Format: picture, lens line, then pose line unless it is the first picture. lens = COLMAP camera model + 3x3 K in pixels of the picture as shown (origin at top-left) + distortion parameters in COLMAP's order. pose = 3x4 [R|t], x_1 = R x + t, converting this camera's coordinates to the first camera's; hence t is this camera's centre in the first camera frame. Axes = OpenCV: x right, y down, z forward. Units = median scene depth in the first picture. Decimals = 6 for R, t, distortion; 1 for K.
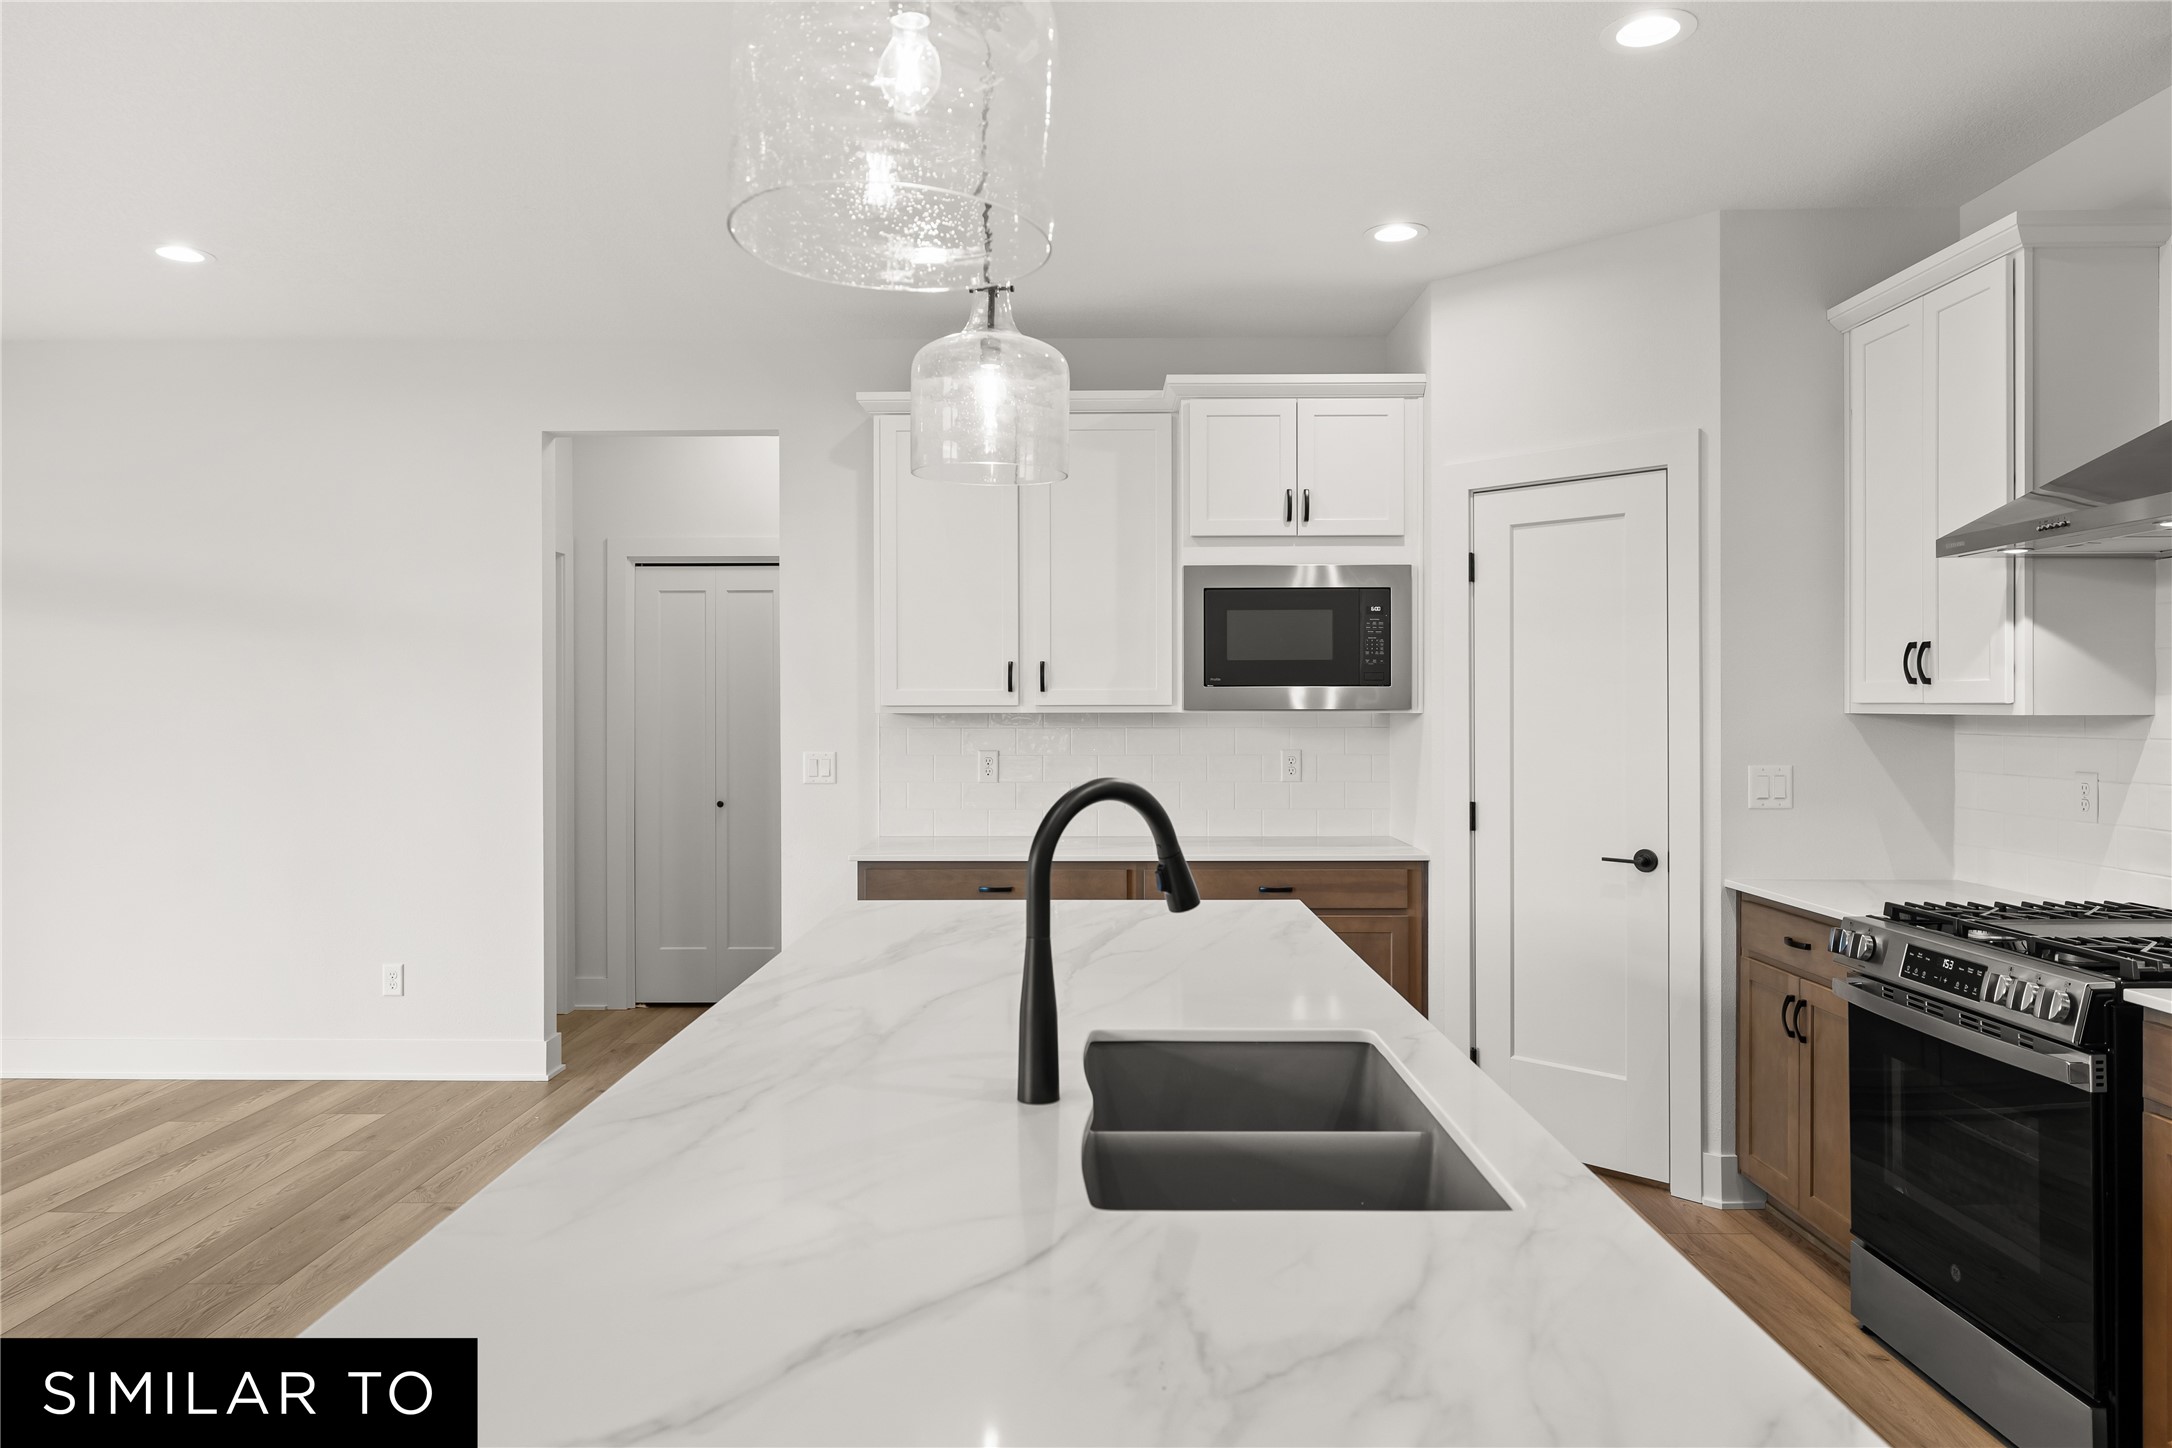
lens RADIAL K [[1395.9, 0, 1081.3], [0, 1395.9, 716.4], [0, 0, 1]] dist [-0.009257, 0.002840]
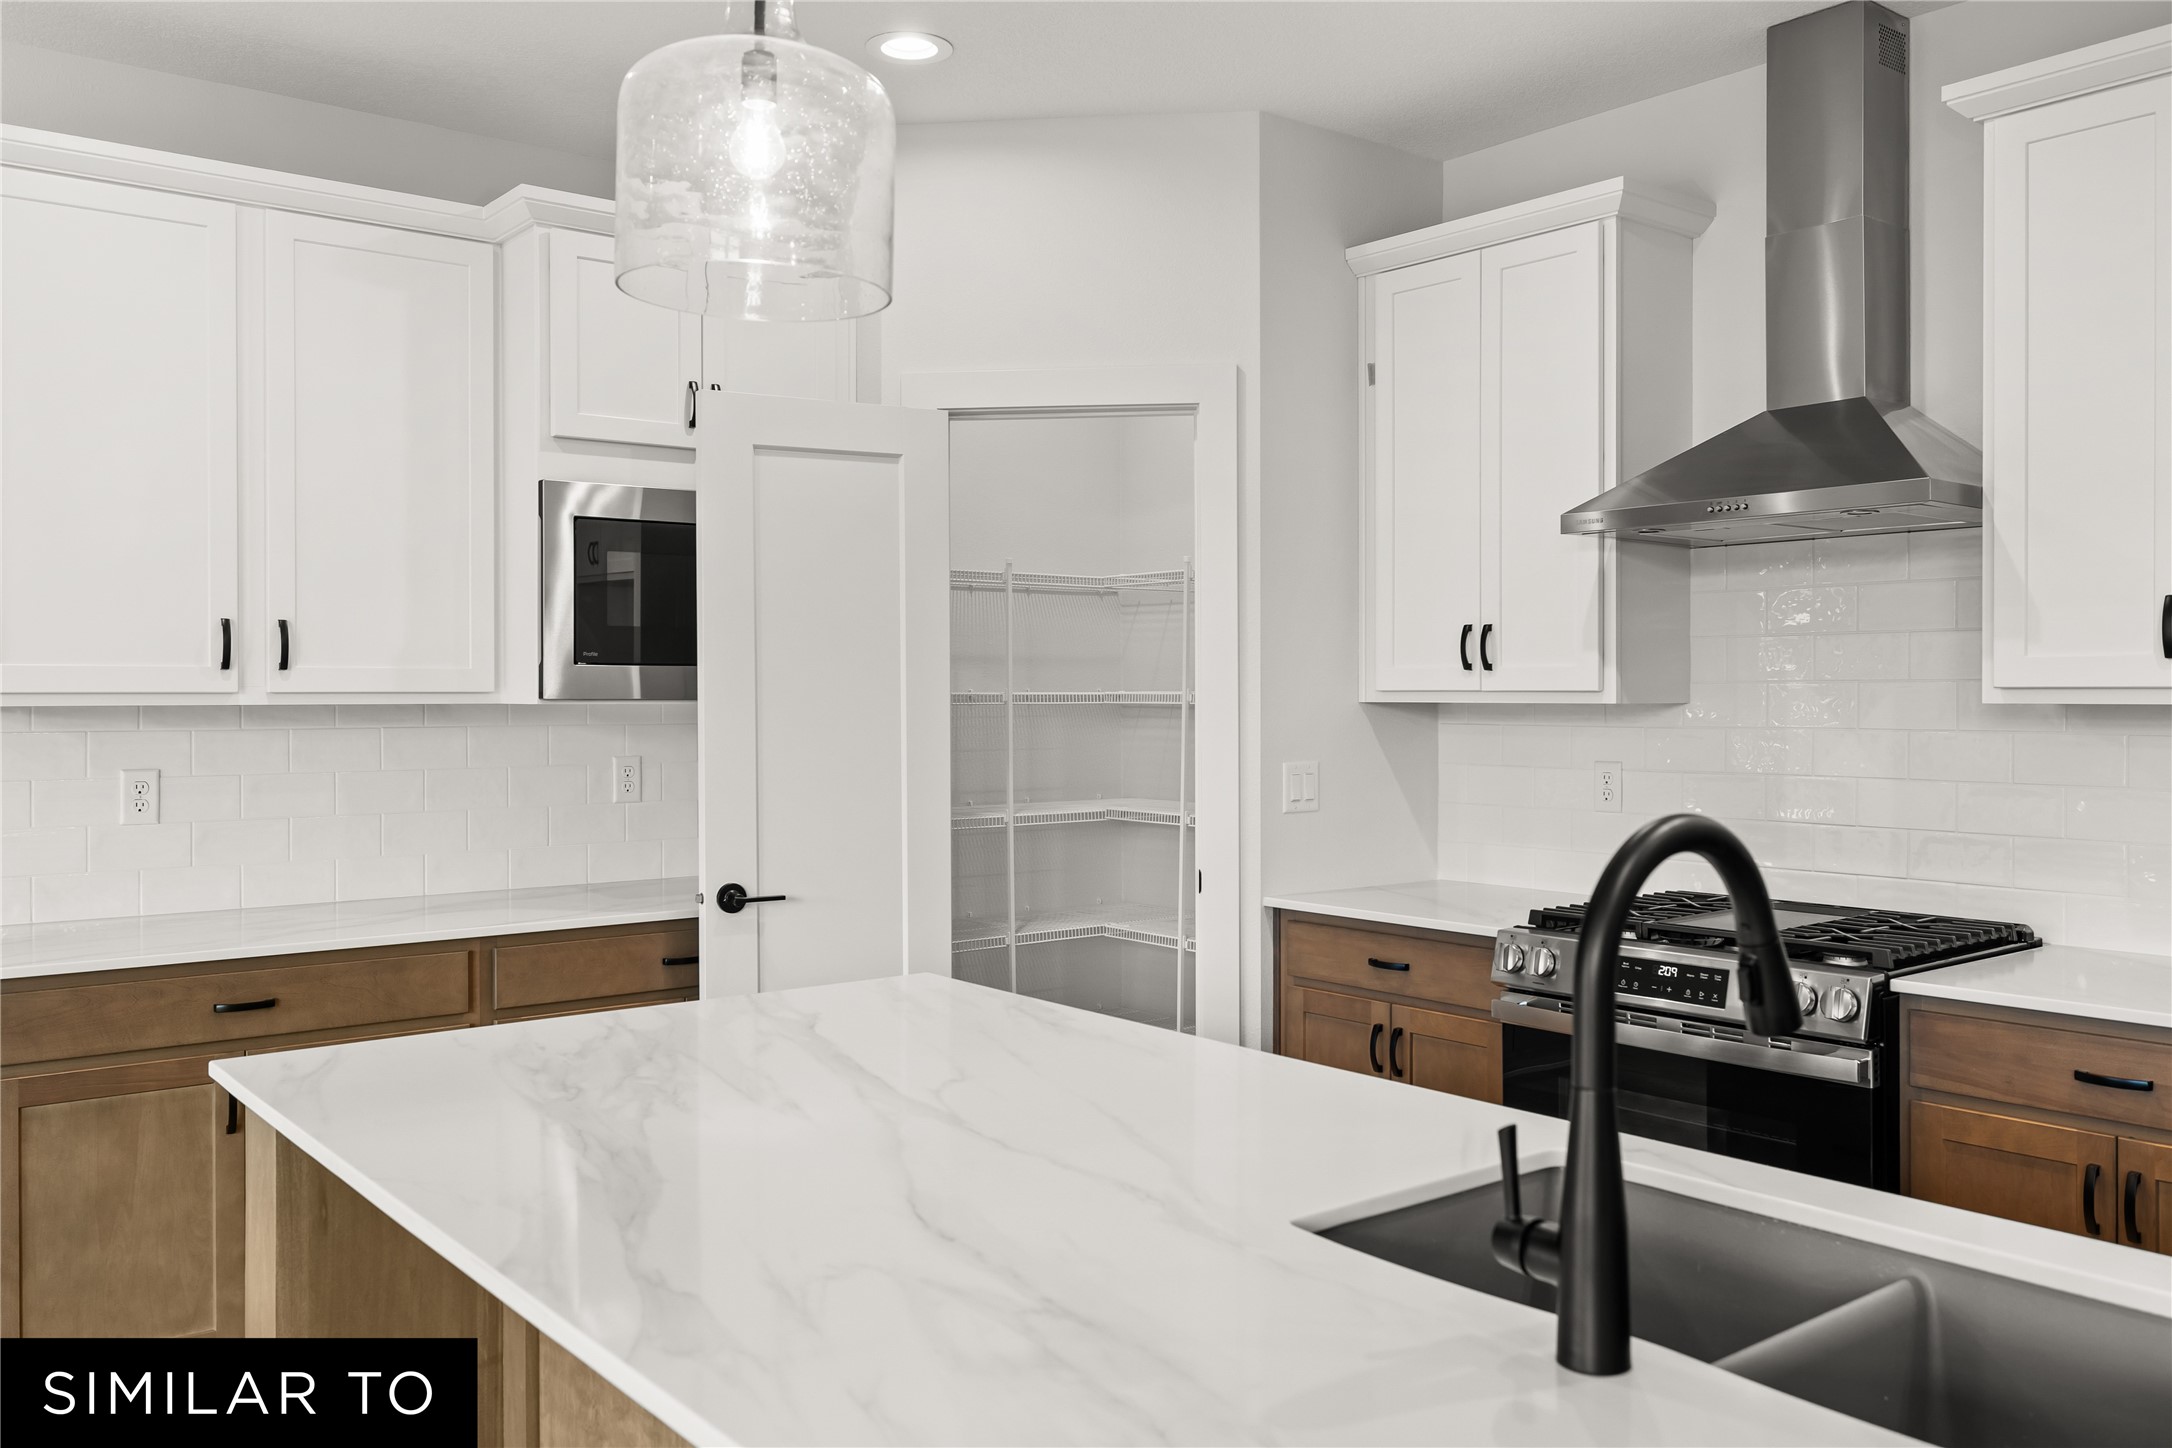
lens RADIAL K [[1708.5, 0, 1089.6], [0, 1708.5, 710.1], [0, 0, 1]] dist [-0.000843, 0.003006]
pose [[0.774434, -0.005073, 0.632634, -0.252140], [0.004264, 0.999987, 0.002799, -0.000871], [-0.632640, 0.000530, 0.774446, 0.229605]]
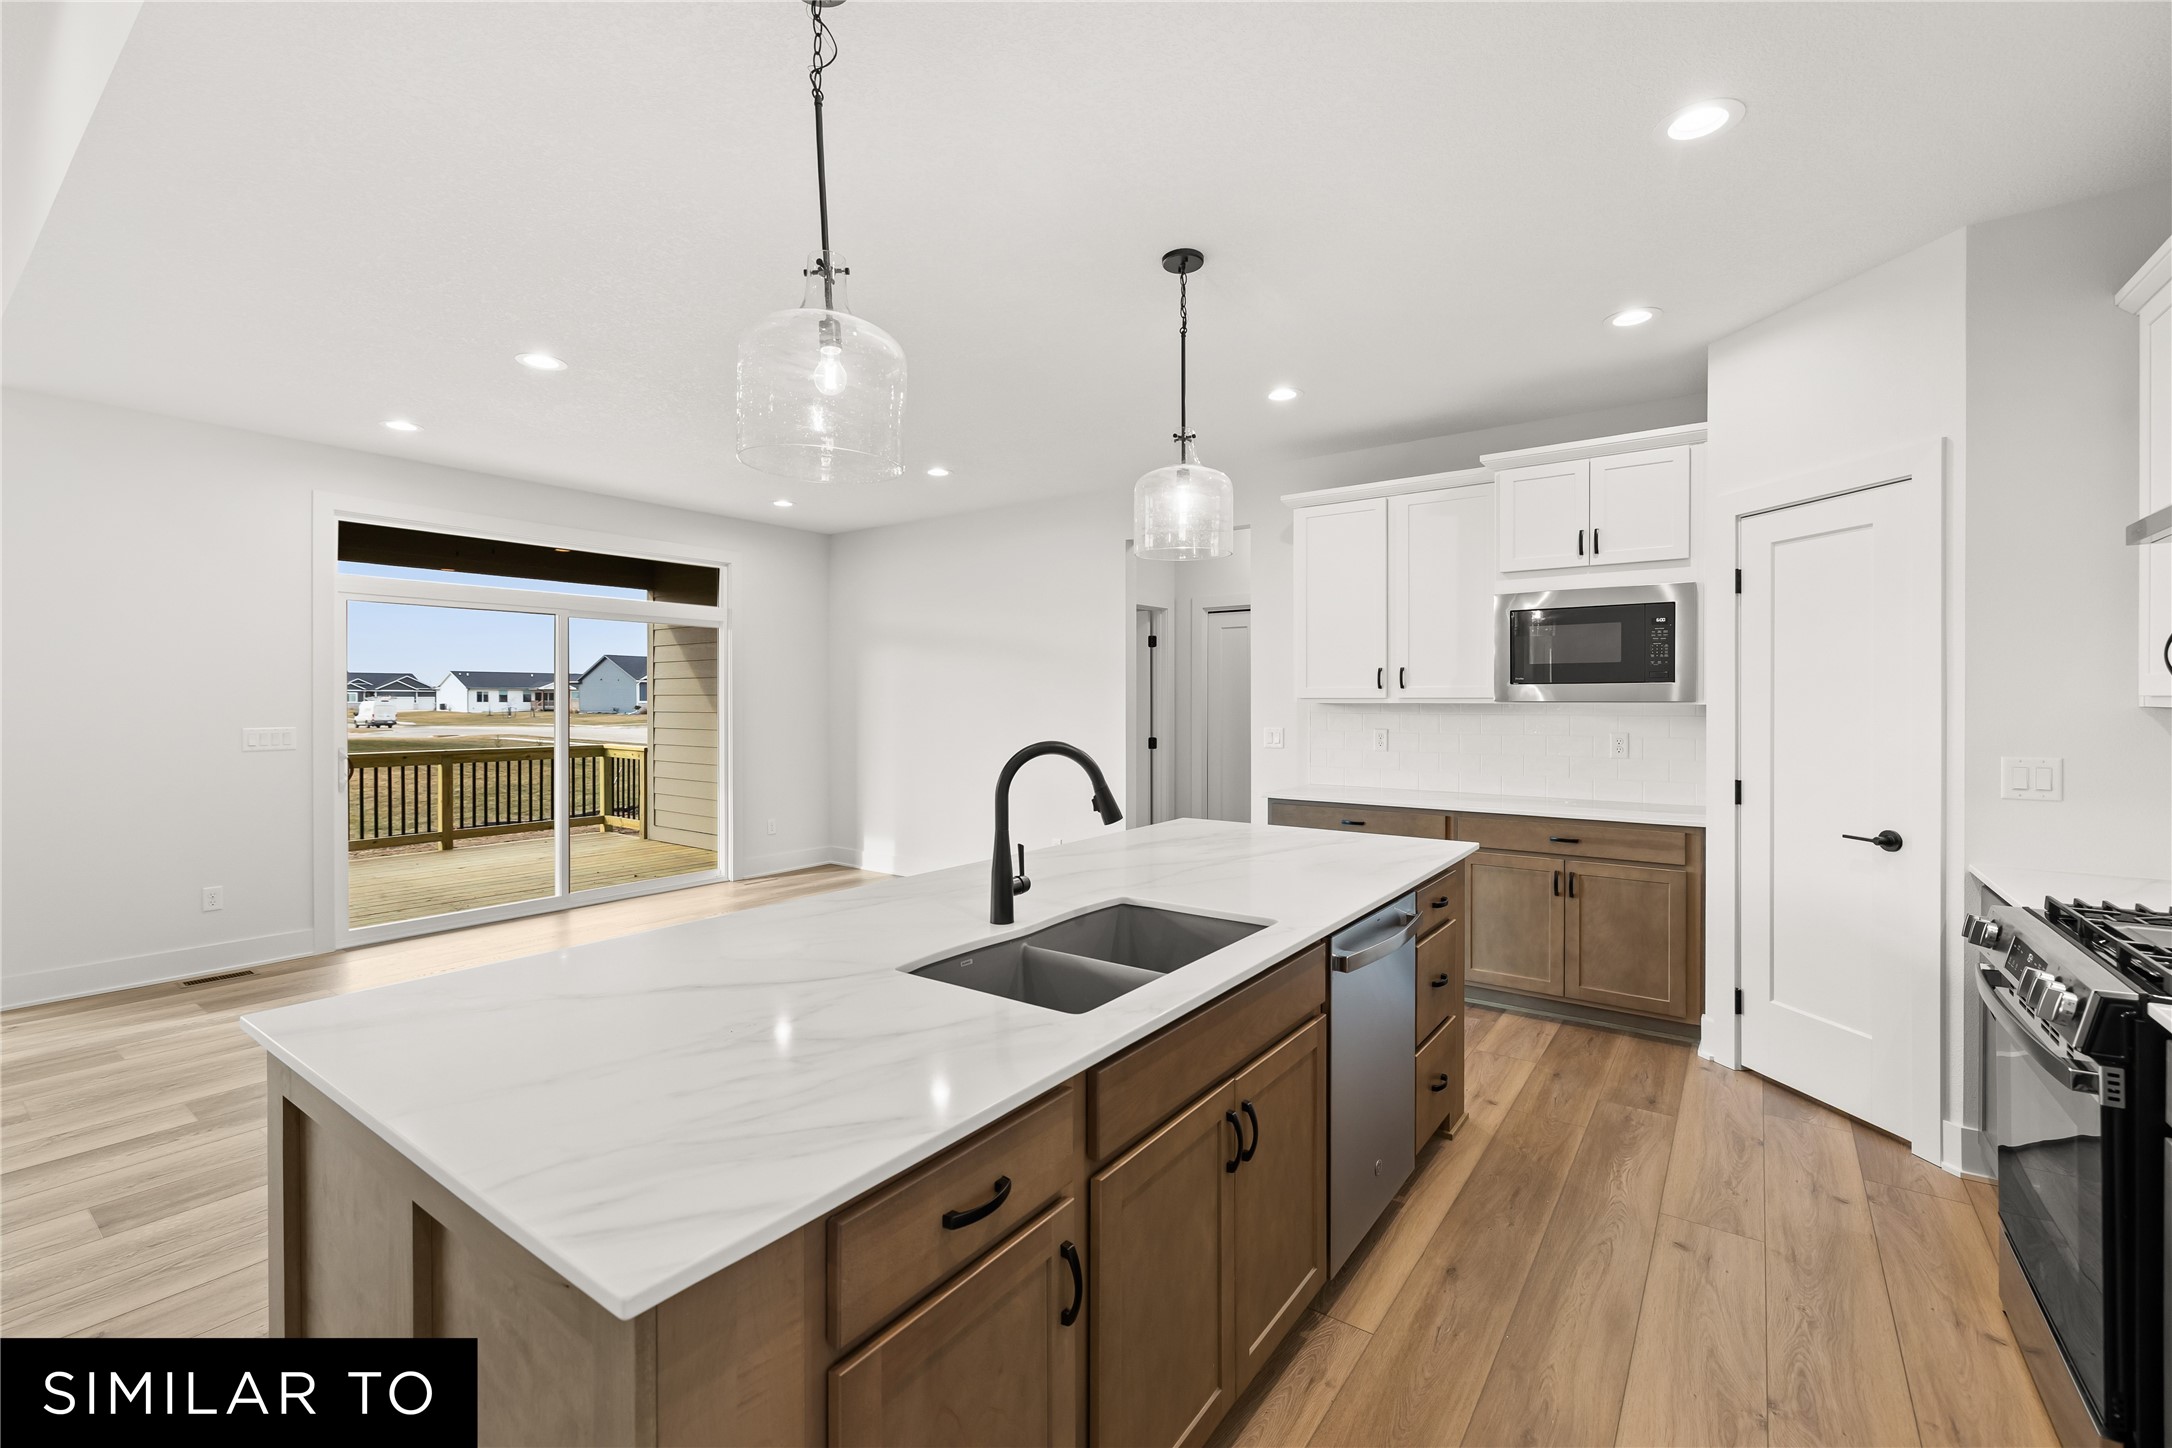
lens RADIAL K [[920.7, 0, 1084.1], [0, 920.7, 709.9], [0, 0, 1]] dist [-0.002717, -0.000751]
pose [[0.812197, 0.007530, -0.583335, 0.288680], [-0.004507, 0.999968, 0.006633, -0.000686], [0.583366, -0.002758, 0.812205, 0.046238]]
